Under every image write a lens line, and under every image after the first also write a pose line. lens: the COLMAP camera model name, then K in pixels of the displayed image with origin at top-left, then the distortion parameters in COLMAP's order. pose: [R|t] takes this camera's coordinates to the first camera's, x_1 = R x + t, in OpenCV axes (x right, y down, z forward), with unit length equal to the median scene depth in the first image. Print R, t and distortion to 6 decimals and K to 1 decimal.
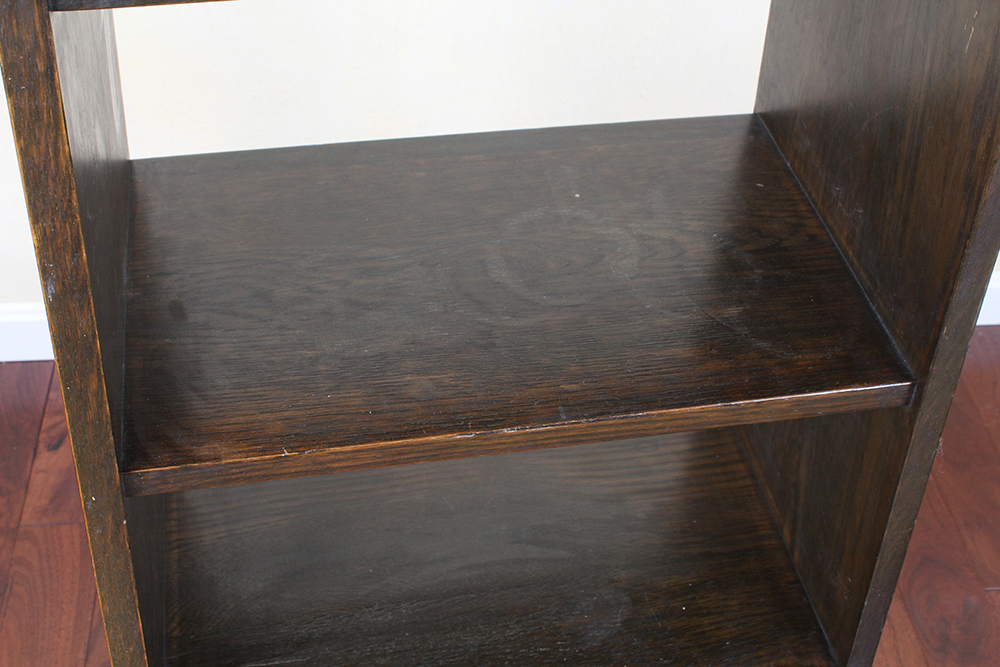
lens RADIAL K [[1312.9, 0, 502.8], [0, 1312.9, 335.8], [0, 0, 1]] dist [-0.060939, 0.000000]
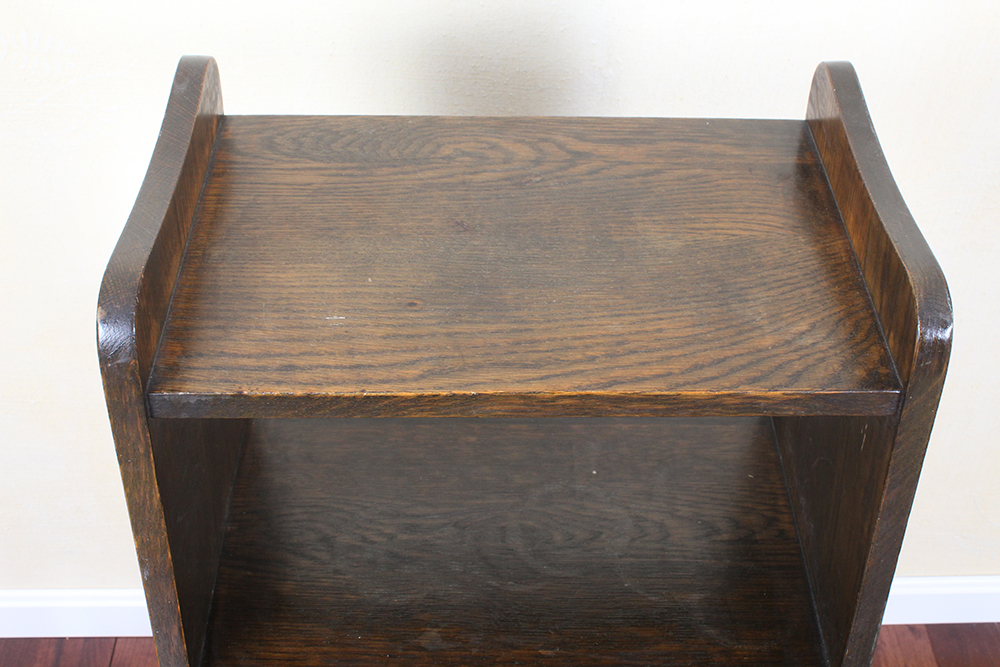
lens RADIAL K [[1312.9, 0, 498.0], [0, 1312.9, 331.0], [0, 0, 1]] dist [-0.060939, 0.000000]
pose [[0.982665, 0.095611, -0.158836, 0.163787], [-0.100100, 0.994766, -0.020488, -0.222331], [0.156046, 0.036032, 0.987092, -0.246822]]
